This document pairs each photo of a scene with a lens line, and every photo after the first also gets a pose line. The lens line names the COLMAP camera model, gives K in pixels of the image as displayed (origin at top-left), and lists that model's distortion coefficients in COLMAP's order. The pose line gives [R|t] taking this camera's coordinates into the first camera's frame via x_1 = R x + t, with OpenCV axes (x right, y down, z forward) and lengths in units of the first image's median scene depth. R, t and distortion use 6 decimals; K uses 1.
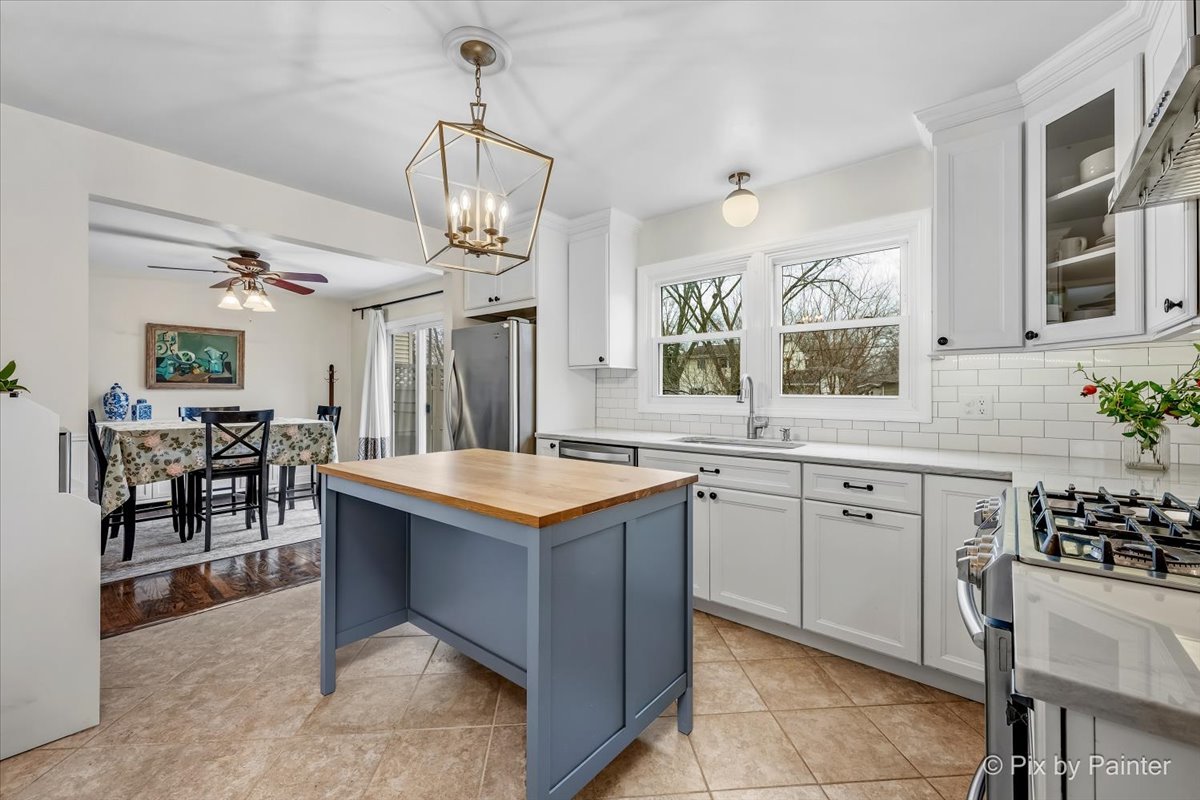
lens RADIAL K [[487.0, 0, 602.9], [0, 487.0, 393.2], [0, 0, 1]] dist [0.000289, -0.000190]
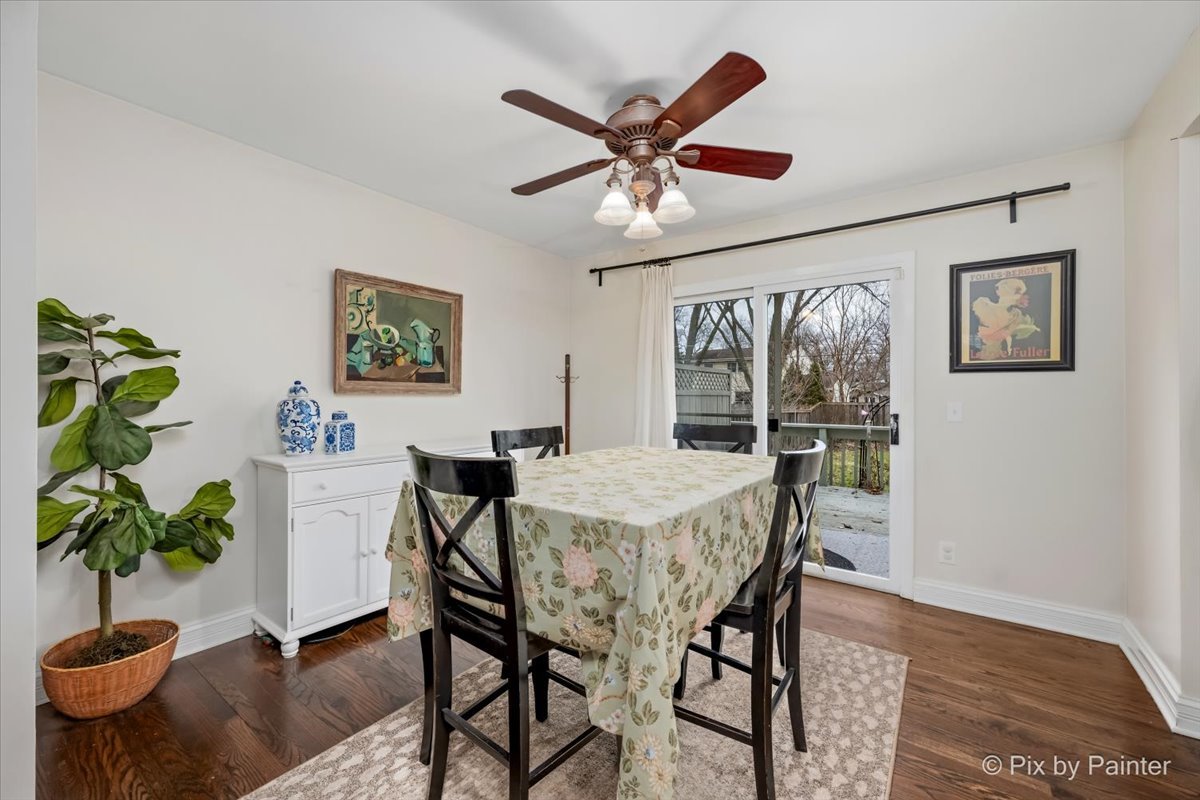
lens RADIAL K [[486.4, 0, 602.8], [0, 486.4, 399.0], [0, 0, 1]] dist [0.000979, 0.000135]
pose [[0.997922, 0.001182, 0.064418, -0.716416], [-0.001307, 0.999997, 0.001895, -0.003223], [-0.064415, -0.001976, 0.997921, 0.474580]]
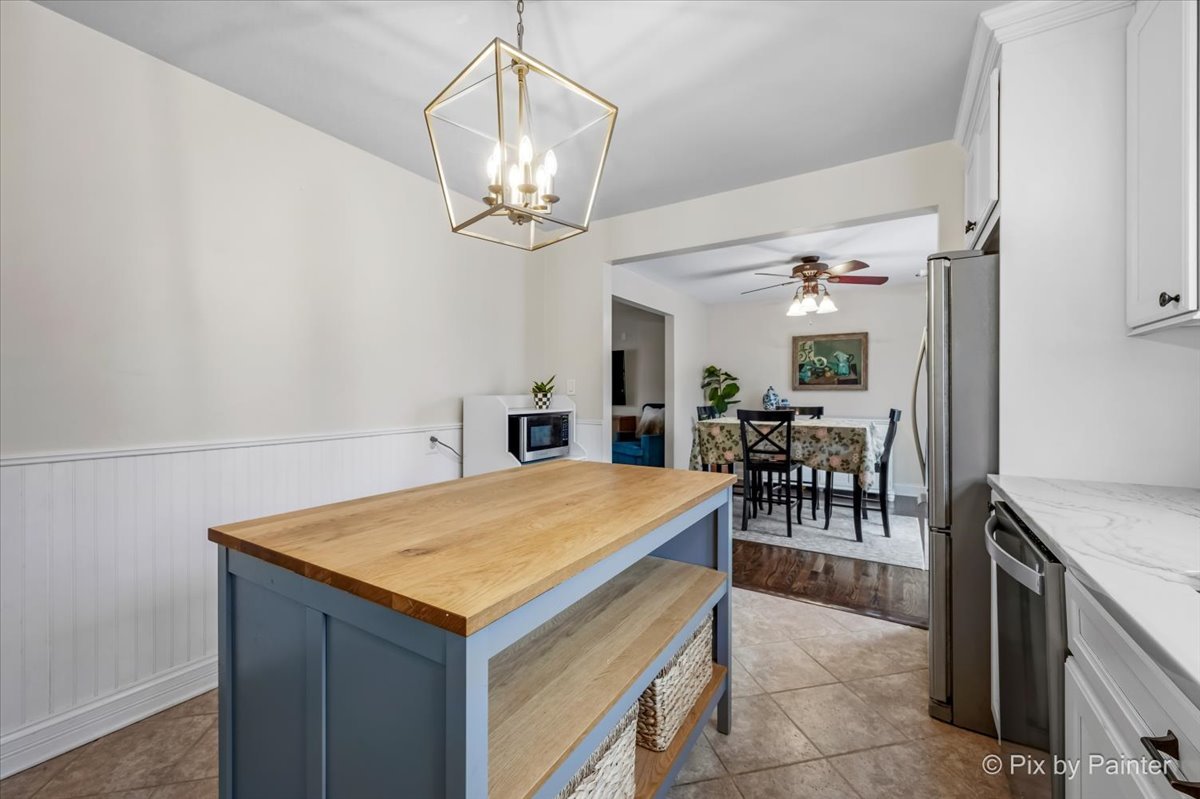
lens RADIAL K [[480.9, 0, 598.9], [0, 480.9, 394.8], [0, 0, 1]] dist [-0.000443, 0.000036]
pose [[0.139781, 0.002034, -0.990180, 0.199672], [-0.002407, 0.999996, 0.001714, 0.001027], [0.990179, 0.002143, 0.139786, 0.371868]]
